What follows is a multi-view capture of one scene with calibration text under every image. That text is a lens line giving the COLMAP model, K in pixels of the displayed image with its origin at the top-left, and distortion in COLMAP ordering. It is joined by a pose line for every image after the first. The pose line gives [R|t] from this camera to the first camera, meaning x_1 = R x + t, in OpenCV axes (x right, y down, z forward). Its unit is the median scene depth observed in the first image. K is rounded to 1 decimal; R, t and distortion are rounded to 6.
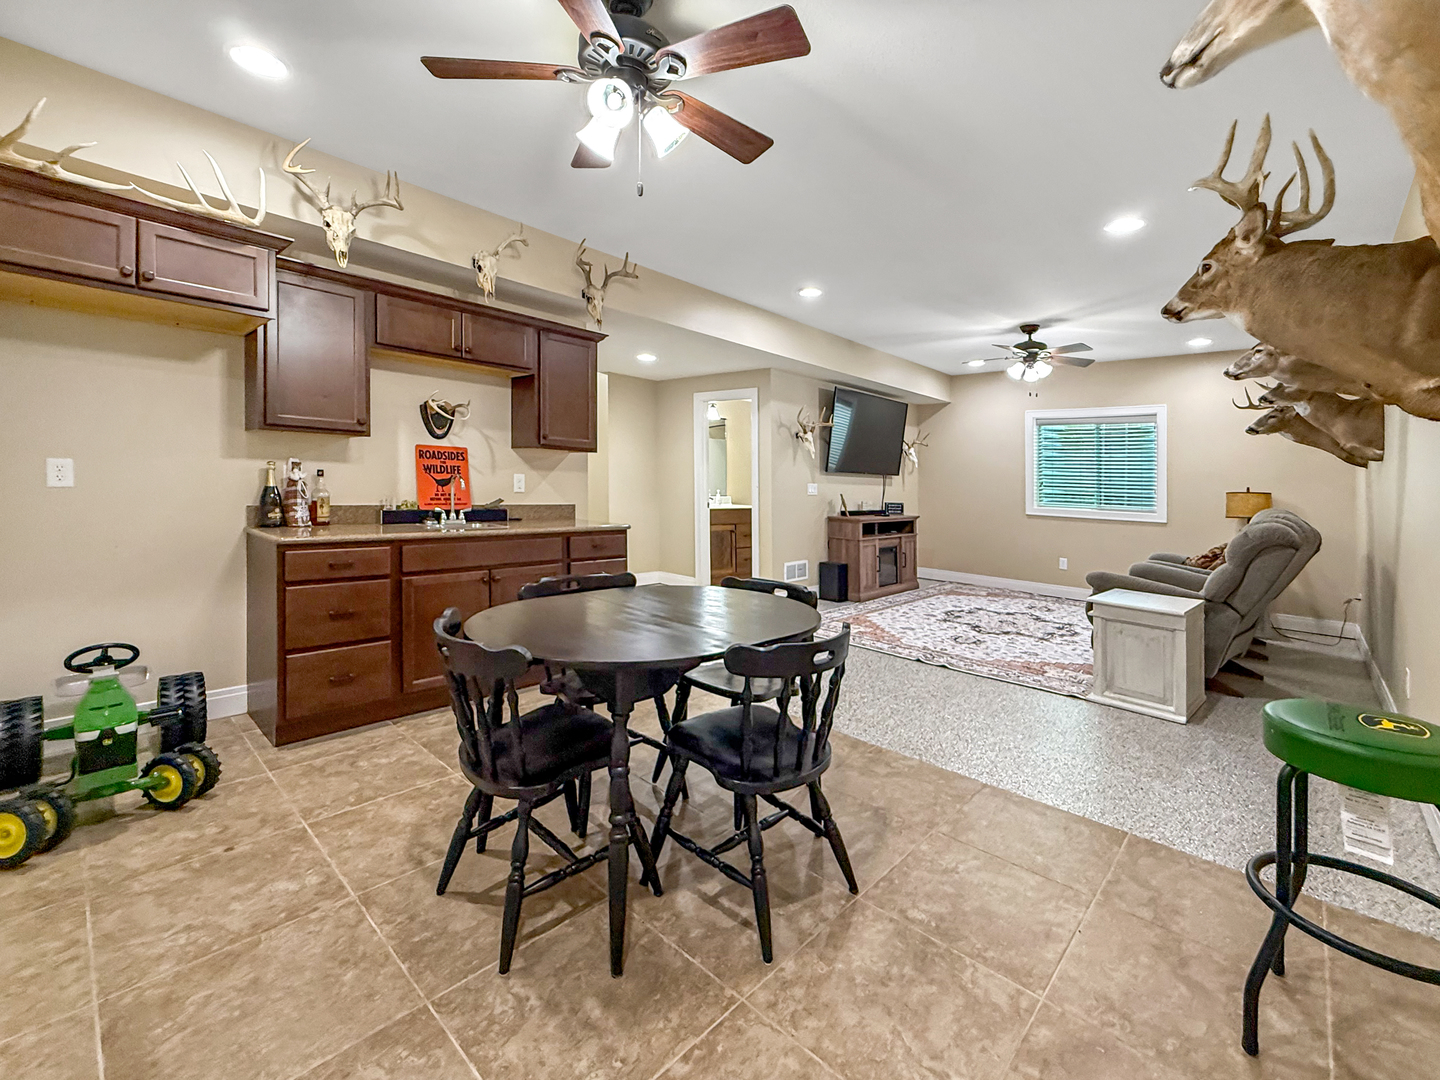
lens RADIAL K [[614.9, 0, 729.1], [0, 614.9, 448.6], [0, 0, 1]] dist [0.002108, 0.000263]
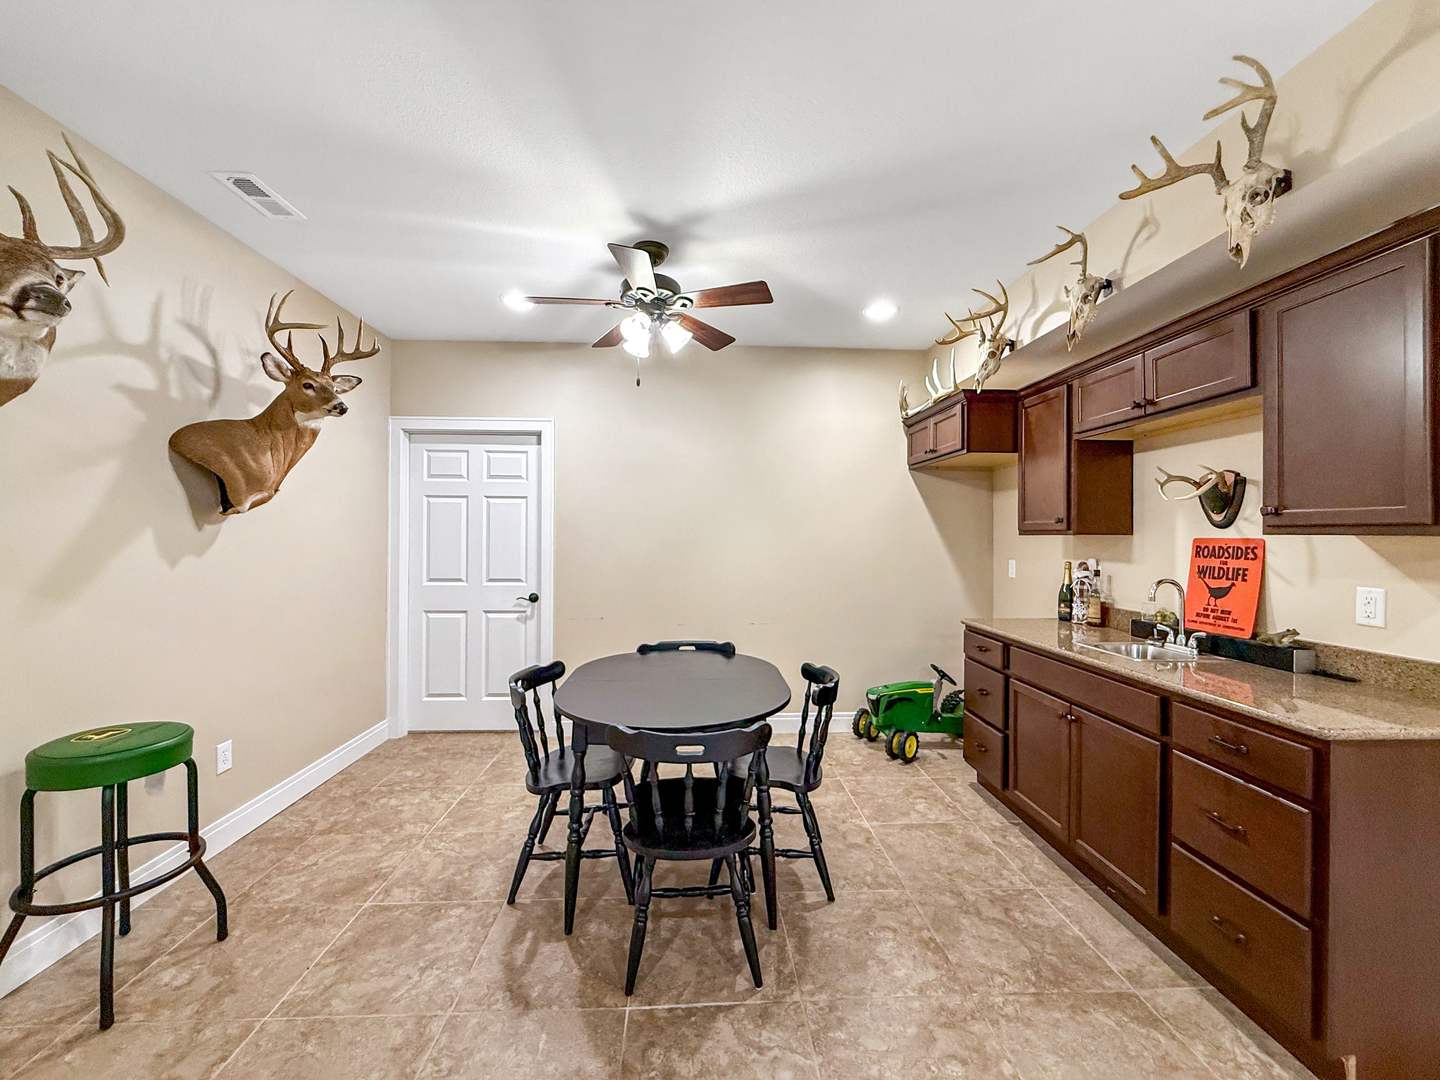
lens RADIAL K [[577.8, 0, 721.5], [0, 577.8, 535.2], [0, 0, 1]] dist [-0.002210, -0.000063]
pose [[-0.692916, -0.041168, -0.719842, 0.338075], [0.003553, 0.998162, -0.060505, 0.026219], [0.721010, -0.044482, -0.691496, 0.960739]]
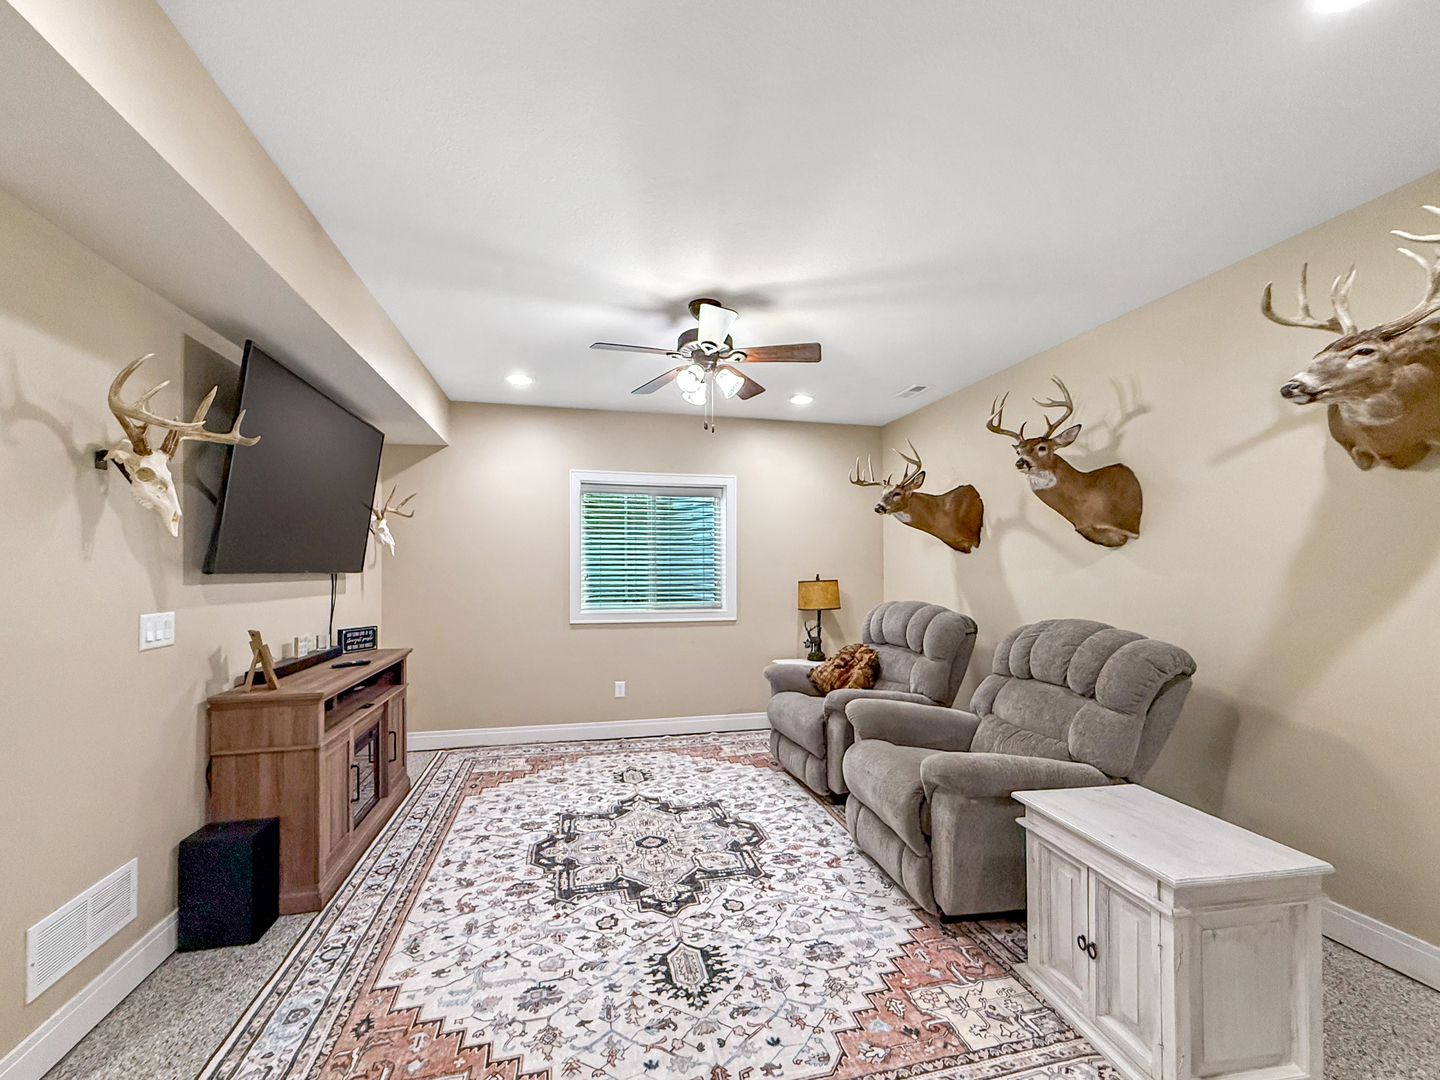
lens RADIAL K [[586.8, 0, 710.4], [0, 586.8, 558.0], [0, 0, 1]] dist [0.001500, 0.000062]
pose [[0.558037, -0.020174, 0.829571, 0.062725], [-0.018313, 0.999162, 0.036617, 0.016117], [-0.829614, -0.035626, 0.557199, 0.935255]]
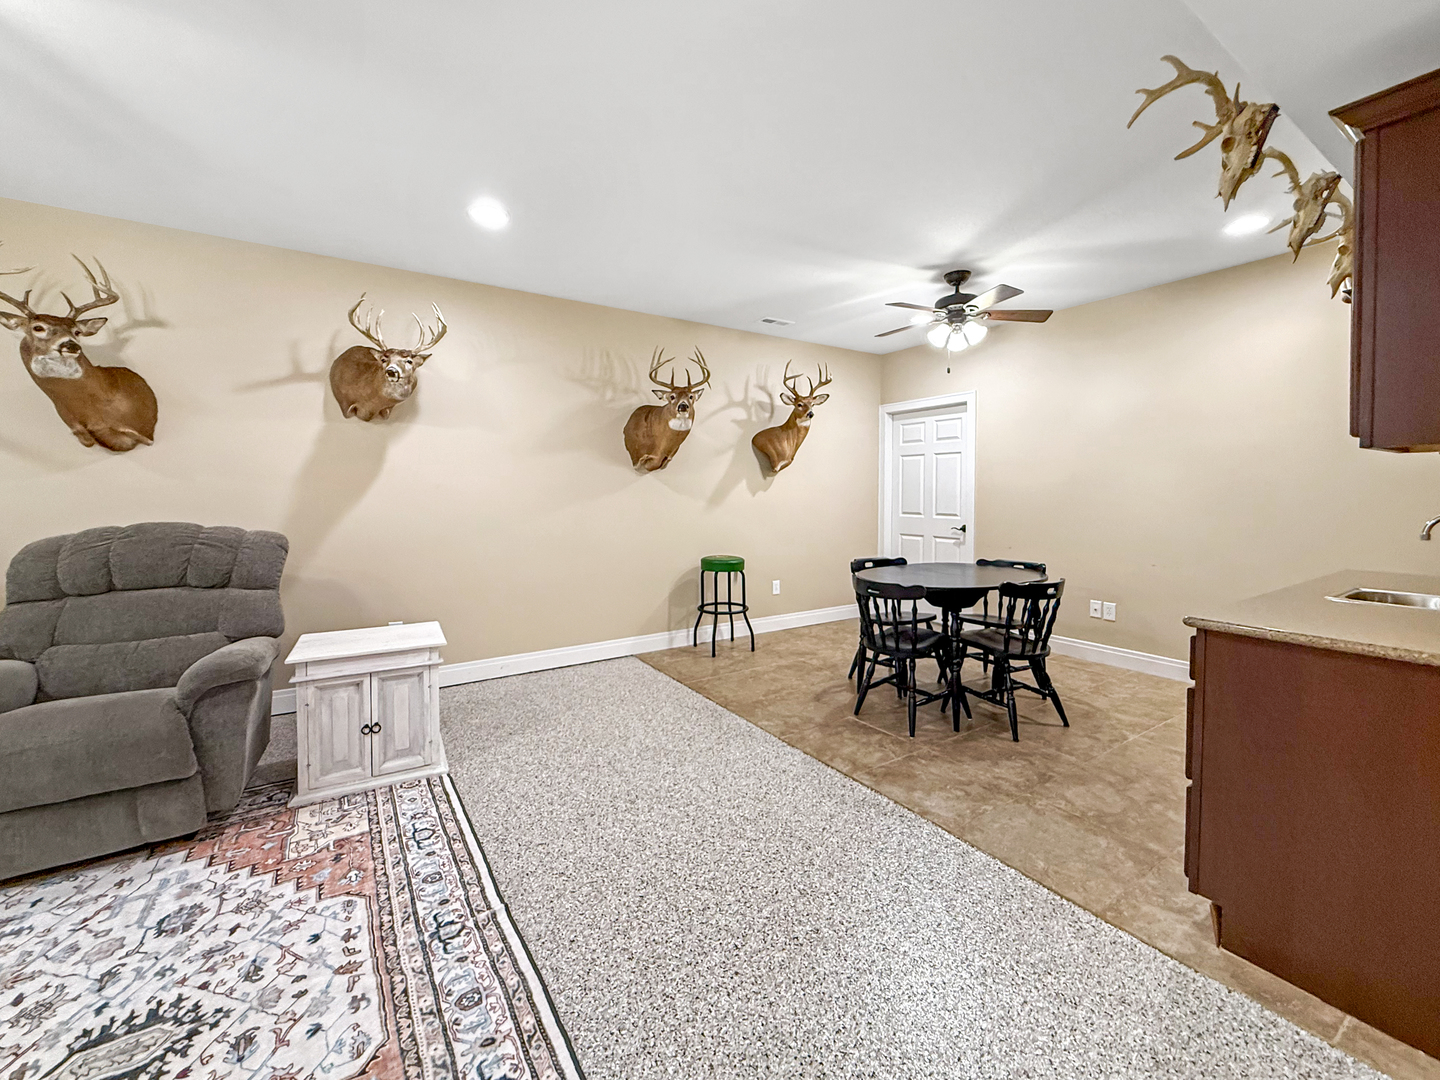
lens RADIAL K [[590.7, 0, 720.7], [0, 590.7, 504.9], [0, 0, 1]] dist [0.000052, 0.000034]
pose [[-0.970653, -0.041290, 0.236914, 0.064387], [-0.045833, 0.998855, -0.013699, 0.062704], [-0.236077, -0.024155, -0.971434, 1.467382]]
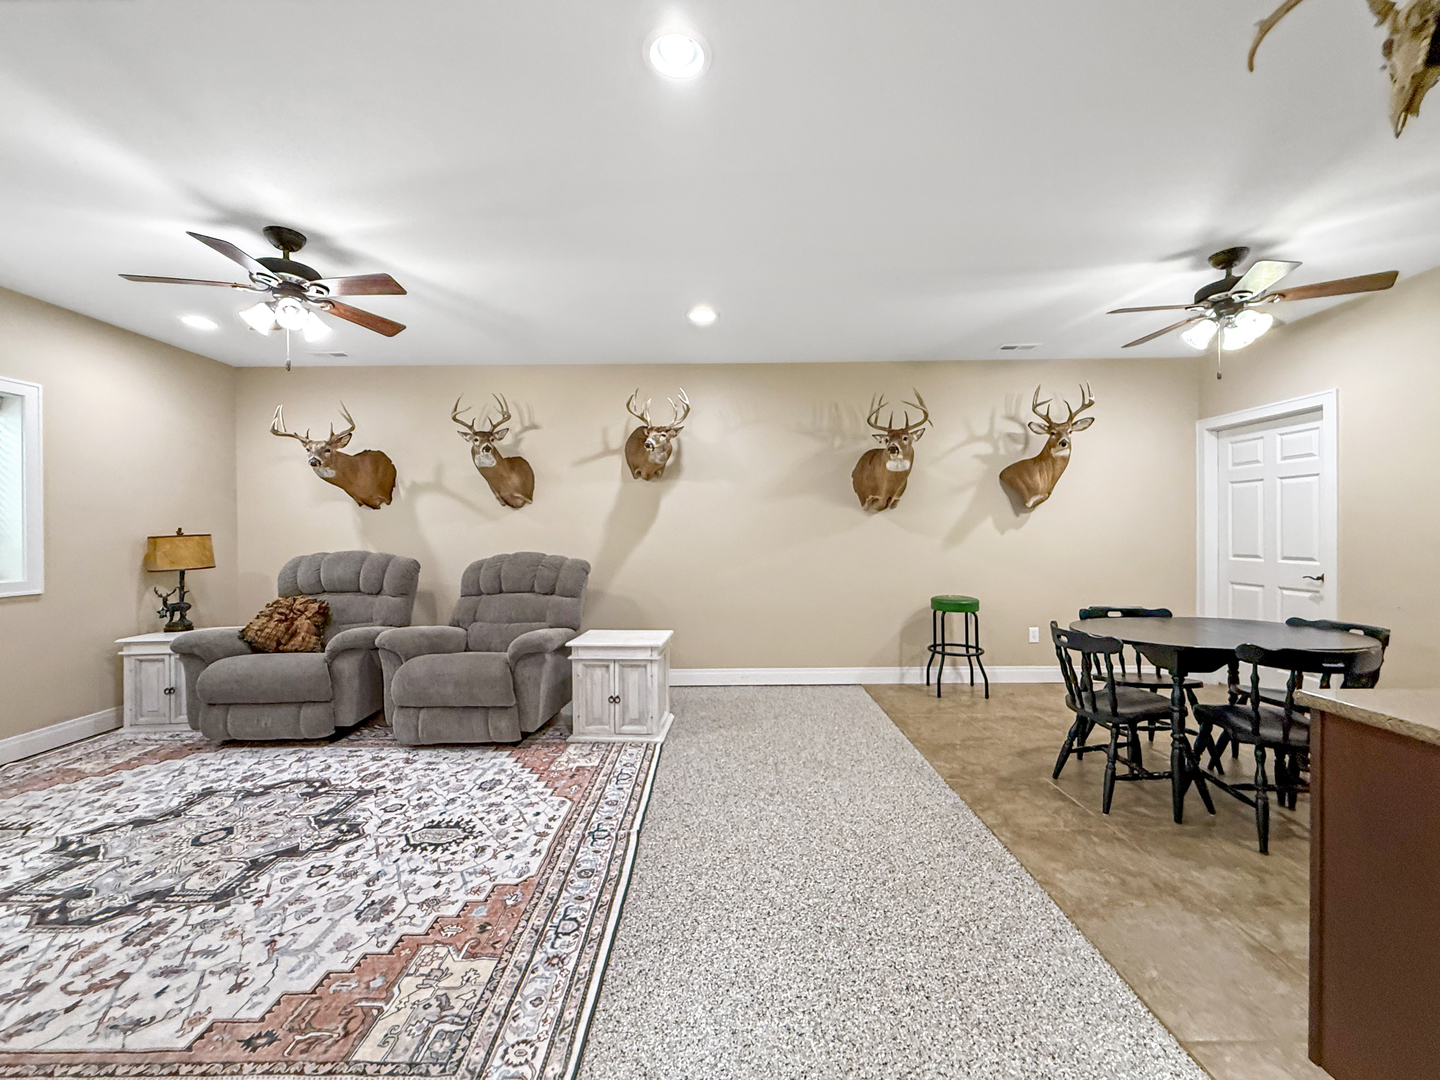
lens RADIAL K [[578.9, 0, 718.9], [0, 578.9, 532.6], [0, 0, 1]] dist [0.000682, 0.000018]
pose [[-0.678451, -0.032238, 0.733938, -0.176661], [-0.051793, 0.998650, -0.004012, 0.053095], [-0.732818, -0.040735, -0.679204, 1.426102]]
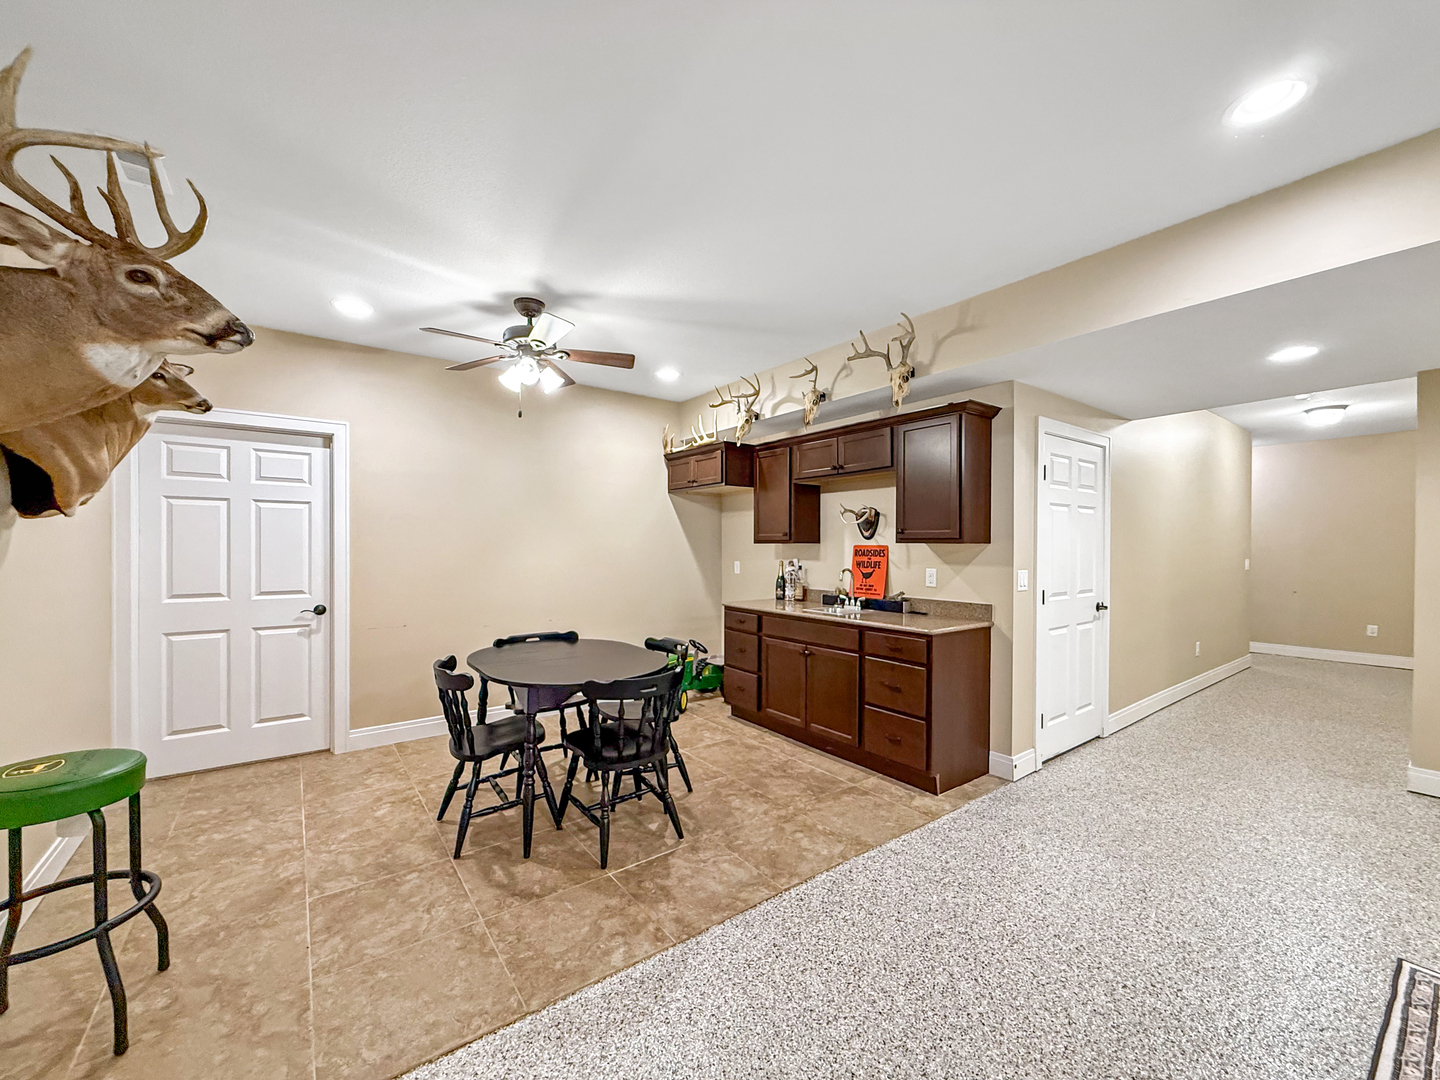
lens RADIAL K [[574.6, 0, 715.7], [0, 574.6, 549.9], [0, 0, 1]] dist [-0.000678, -0.000313]
pose [[-0.181857, -0.031737, -0.982813, 0.643355], [0.036581, 0.998569, -0.039014, 0.034995], [0.982644, -0.043048, -0.180436, 0.837915]]
